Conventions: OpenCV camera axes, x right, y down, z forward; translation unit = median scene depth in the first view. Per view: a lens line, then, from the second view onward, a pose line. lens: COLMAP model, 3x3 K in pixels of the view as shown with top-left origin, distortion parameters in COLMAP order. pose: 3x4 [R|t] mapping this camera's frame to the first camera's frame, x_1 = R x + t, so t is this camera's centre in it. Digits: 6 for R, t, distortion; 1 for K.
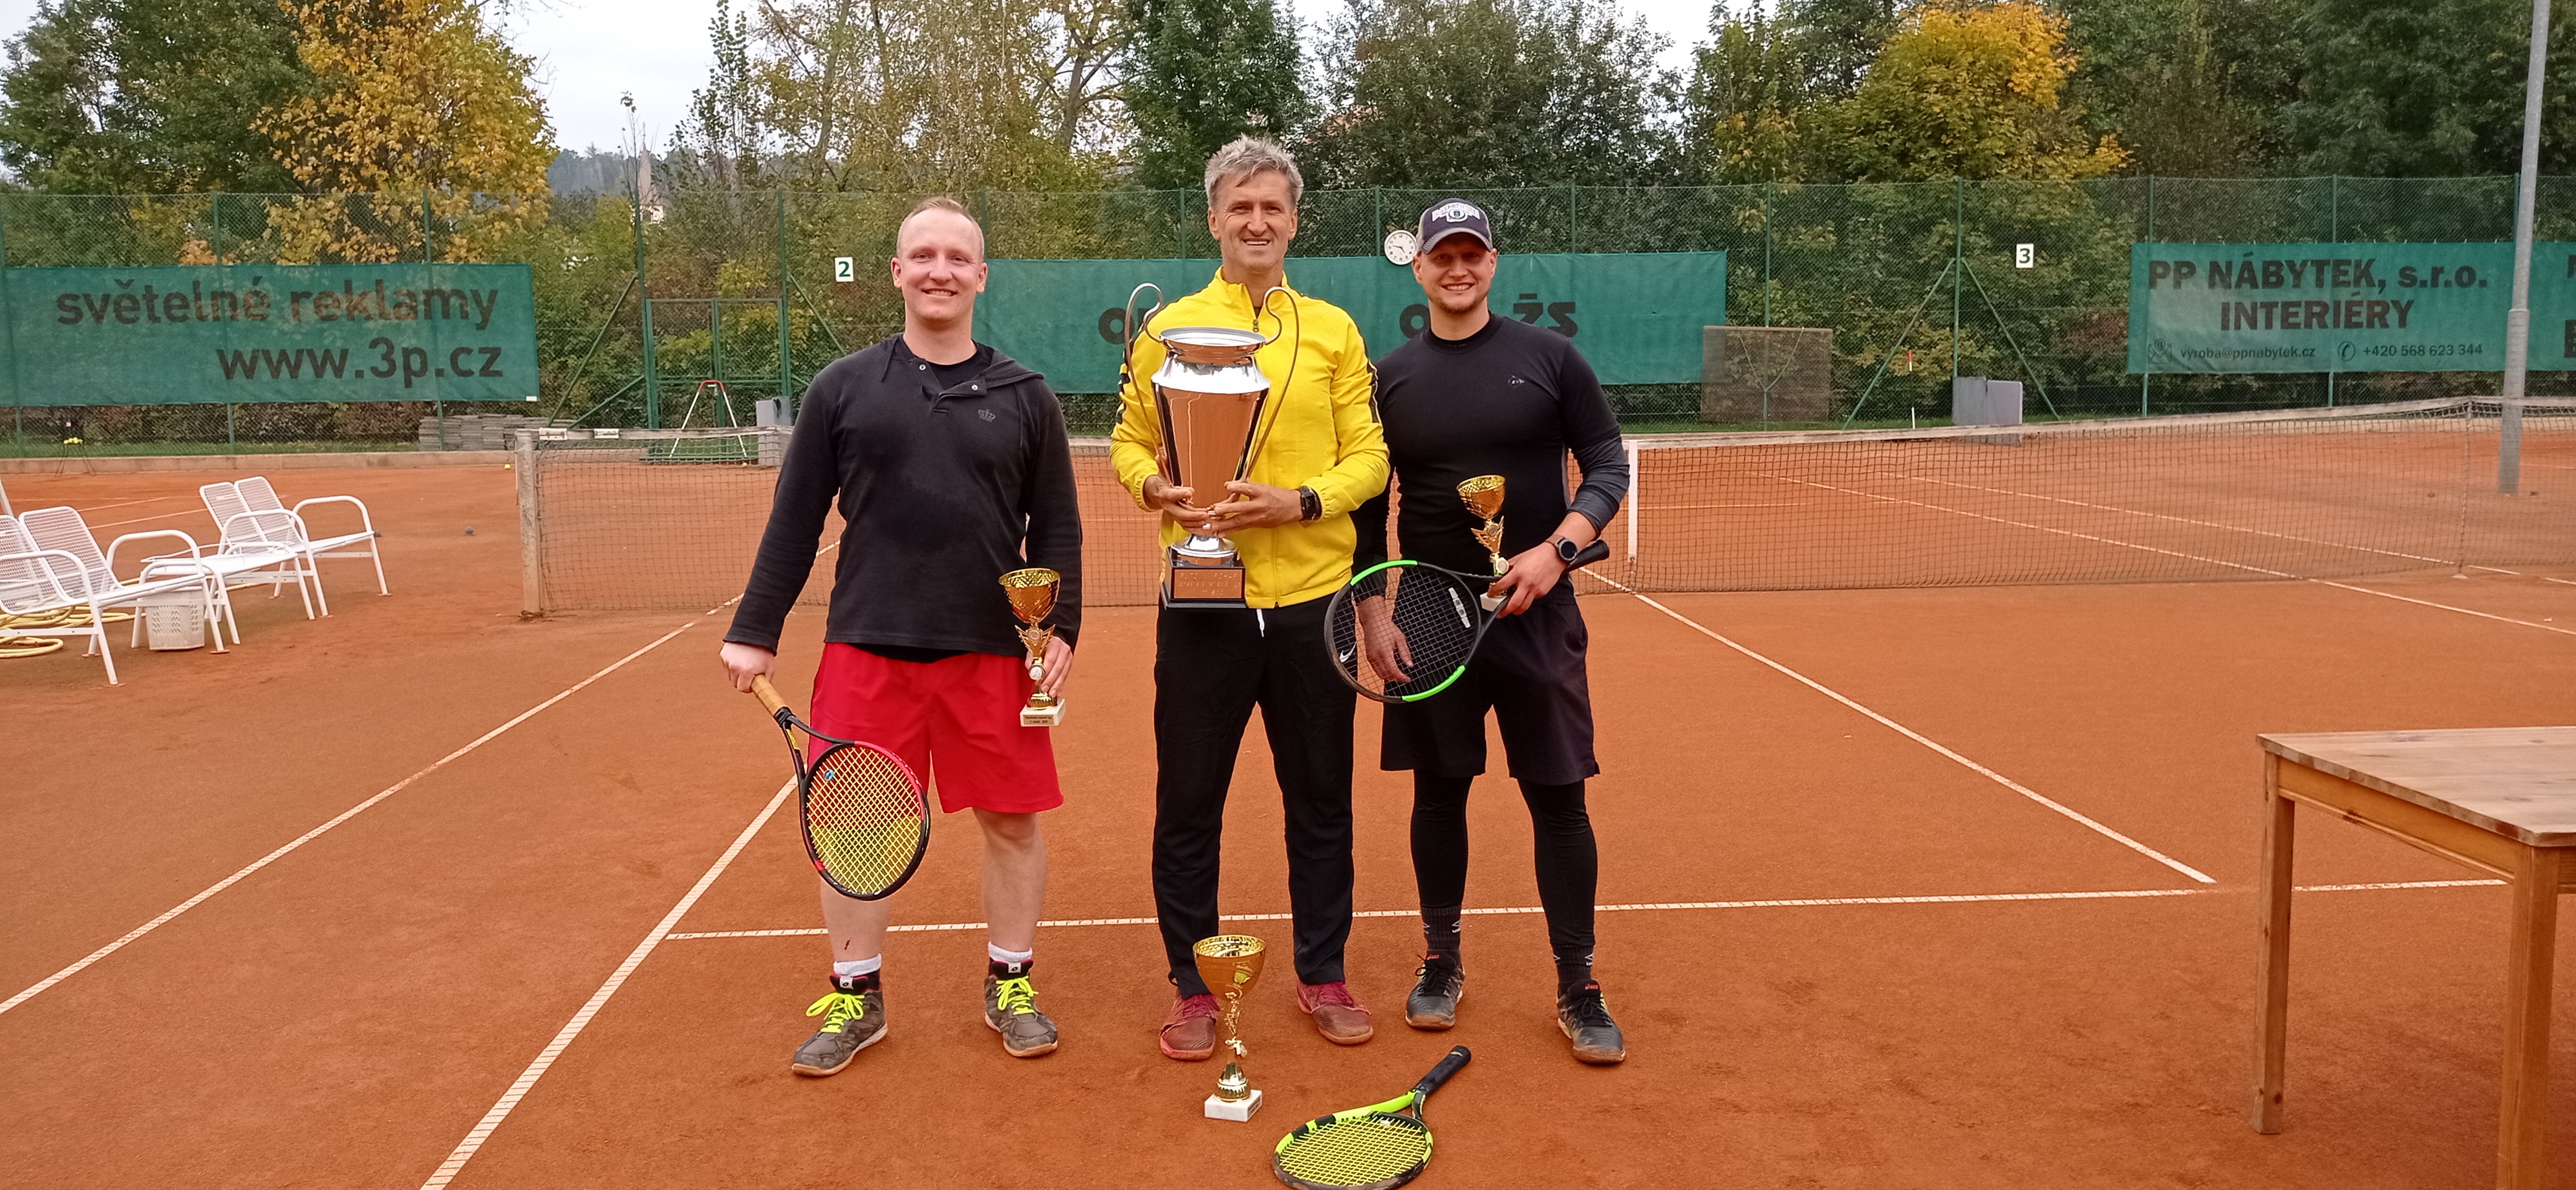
lens RADIAL K [[1914.8, 0, 1267.2], [0, 1914.8, 590.3], [0, 0, 1]] dist [0.104057, -0.161991]
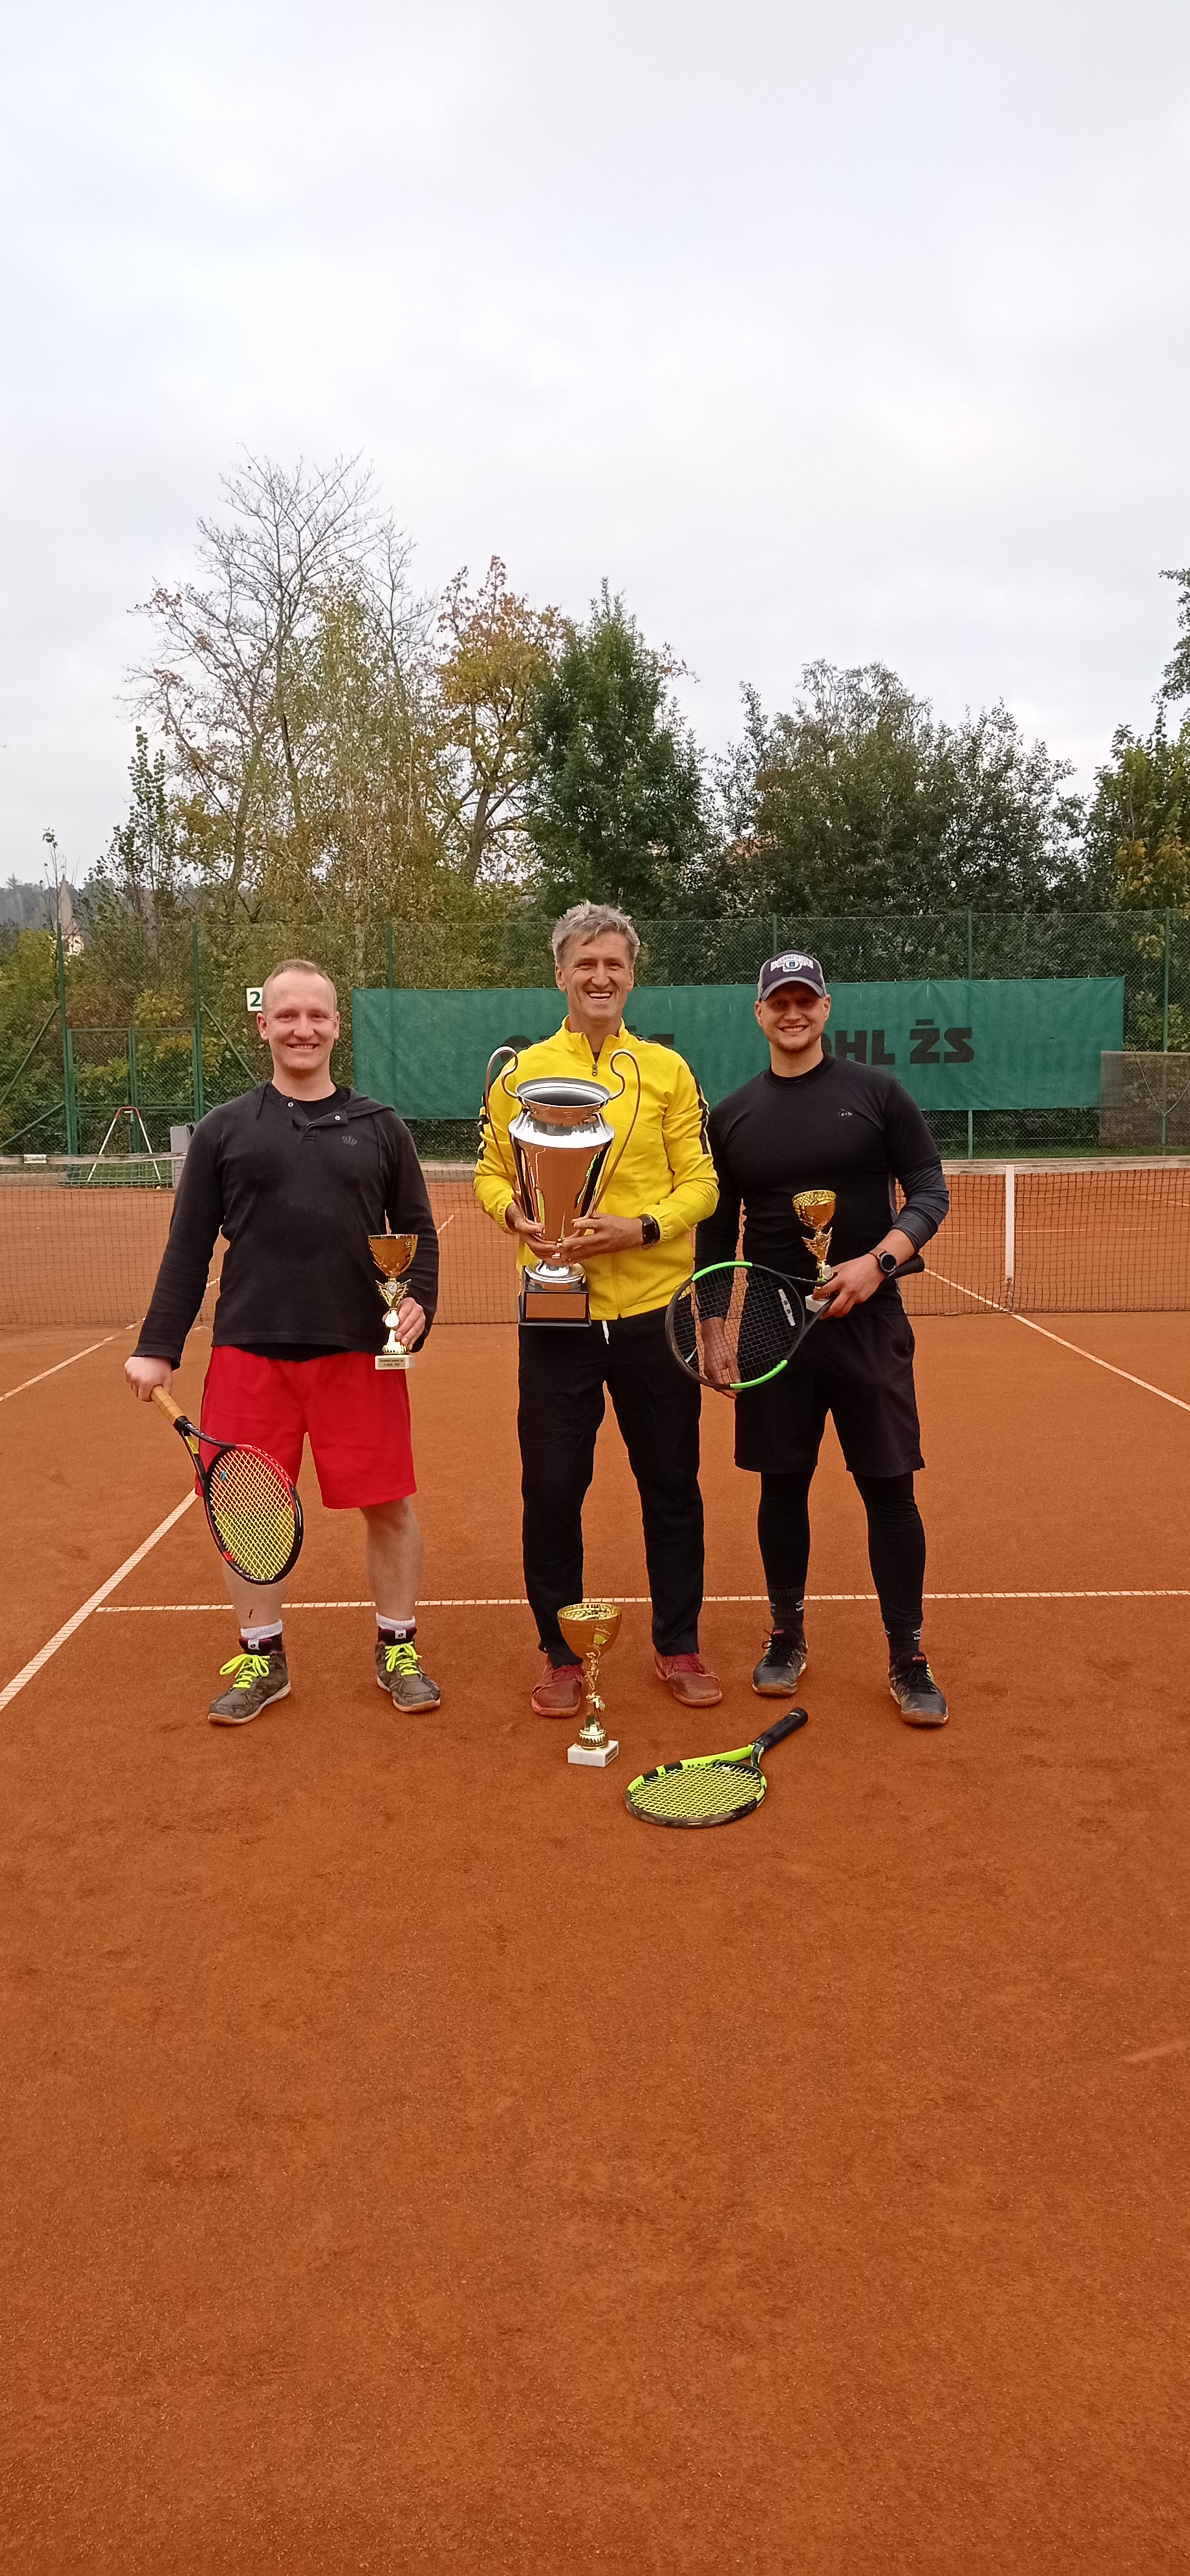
lens RADIAL K [[1914.8, 0, 570.3], [0, 1914.8, 1295.3], [0, 0, 1]] dist [0.104057, -0.161991]
pose [[0.998599, 0.004427, -0.052739, 0.003751], [-0.004950, 0.999940, -0.009791, 0.001260], [0.052692, 0.010039, 0.998560, -0.018032]]
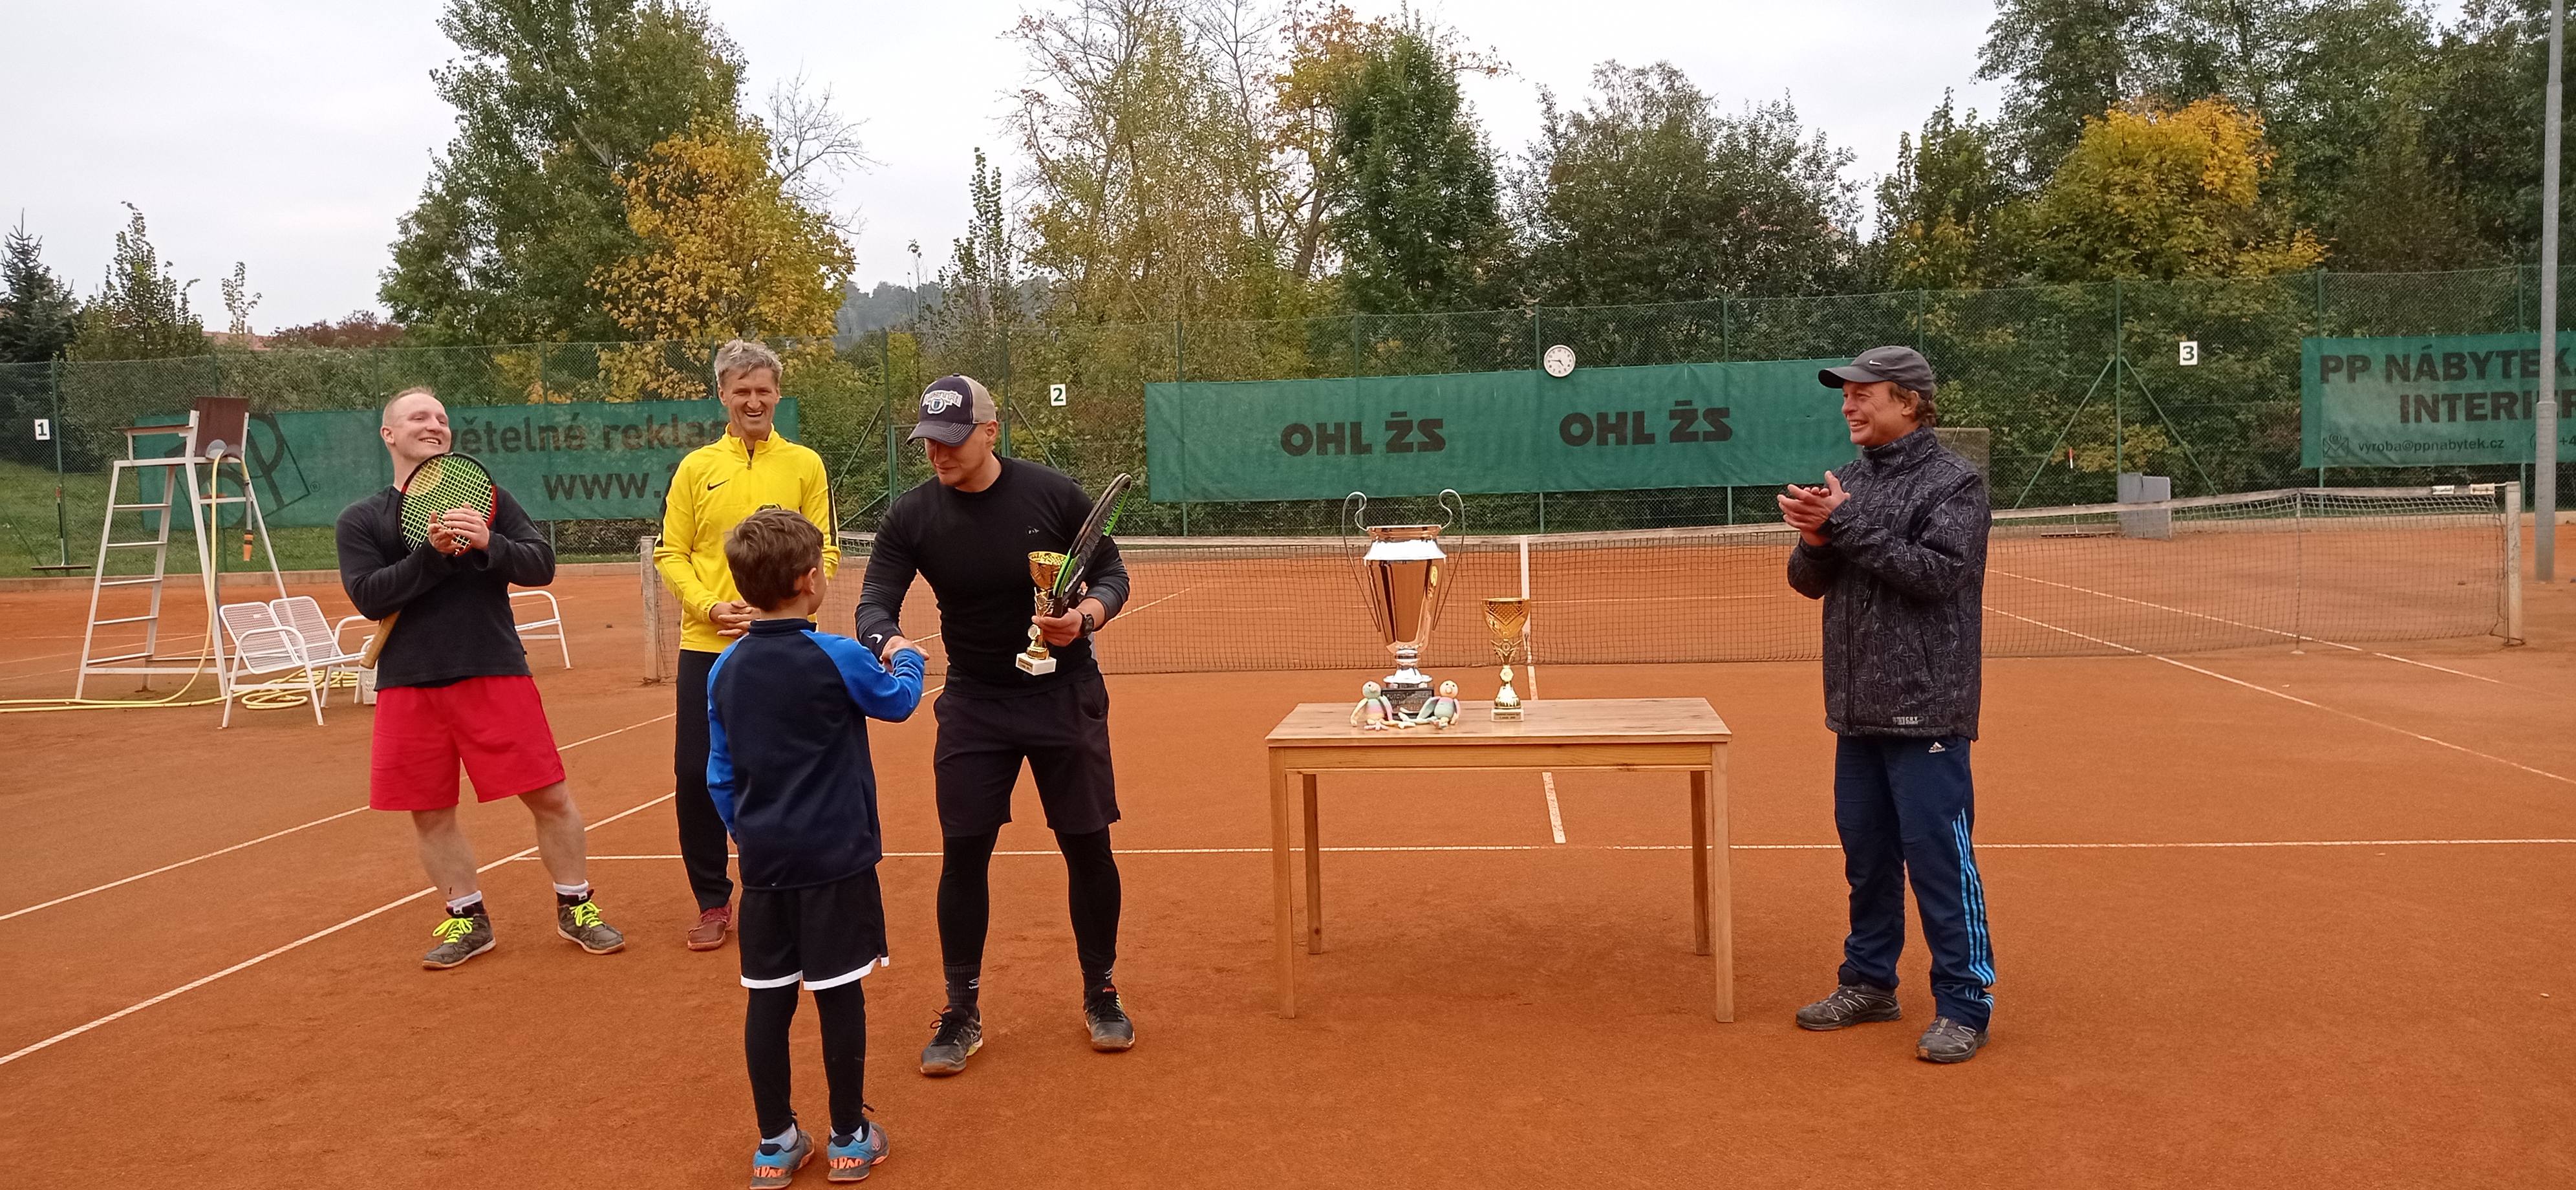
lens RADIAL K [[1914.8, 0, 1314.5], [0, 1914.8, 606.5], [0, 0, 1]] dist [0.104057, -0.161991]
pose [[0.985900, -0.004874, -0.167263, 0.110376], [-0.002819, 0.998950, -0.045726, 0.006893], [0.167310, 0.045553, 0.984851, -0.066665]]
